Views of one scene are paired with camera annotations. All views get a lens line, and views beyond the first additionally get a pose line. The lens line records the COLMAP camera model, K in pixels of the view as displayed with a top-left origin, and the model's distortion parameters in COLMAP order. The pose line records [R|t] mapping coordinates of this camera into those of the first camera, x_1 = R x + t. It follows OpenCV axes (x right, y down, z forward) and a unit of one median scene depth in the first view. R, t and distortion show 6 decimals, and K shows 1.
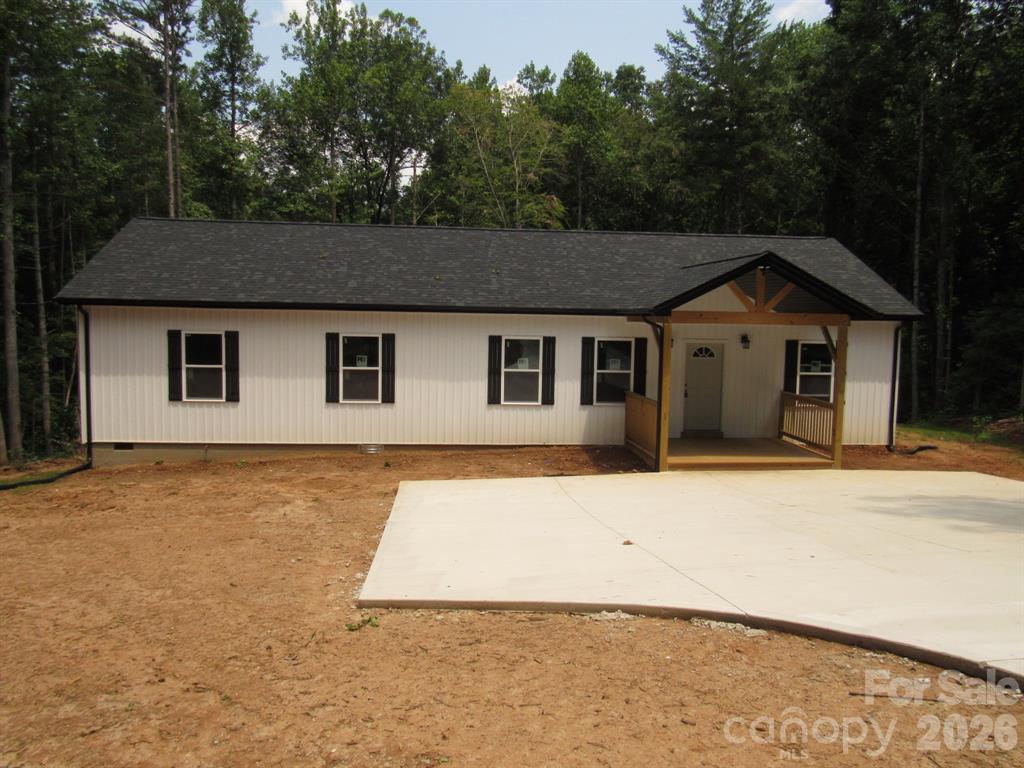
lens RADIAL K [[783.3, 0, 510.2], [0, 783.3, 385.6], [0, 0, 1]] dist [-0.026868, -0.009994]
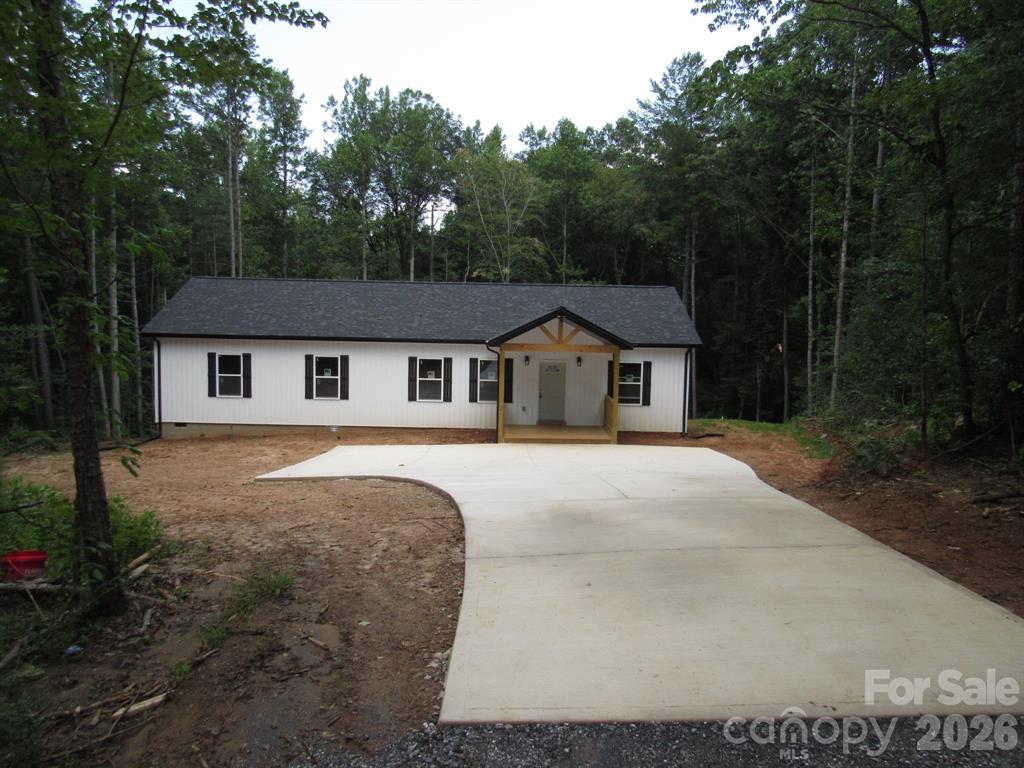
lens RADIAL K [[734.7, 0, 505.7], [0, 734.7, 387.2], [0, 0, 1]] dist [-0.026459, 0.011368]
pose [[0.996530, 0.008845, -0.082758, 0.280613], [-0.009473, 0.999929, -0.007210, 0.004816], [0.082688, 0.007969, 0.996544, -0.425738]]
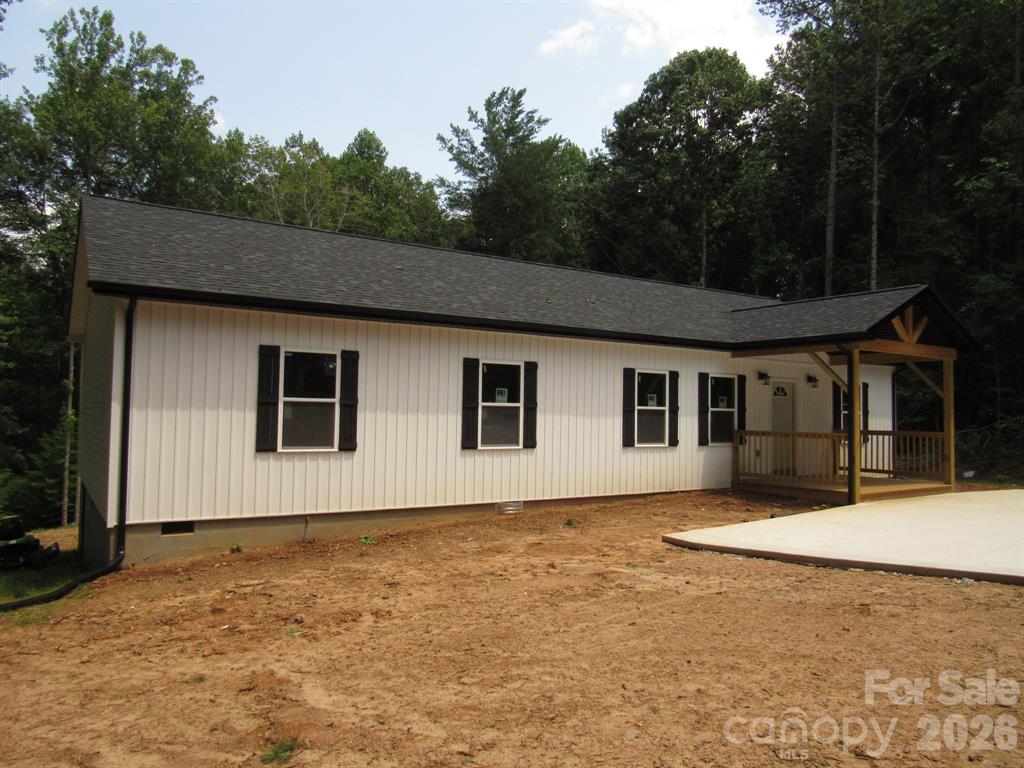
lens RADIAL K [[734.7, 0, 518.8], [0, 734.7, 373.2], [0, 0, 1]] dist [-0.026459, 0.011368]
pose [[0.883931, 0.020255, 0.467179, -0.506212], [0.041737, 0.991657, -0.121964, 0.036381], [-0.465752, 0.127307, 0.875710, 0.330358]]
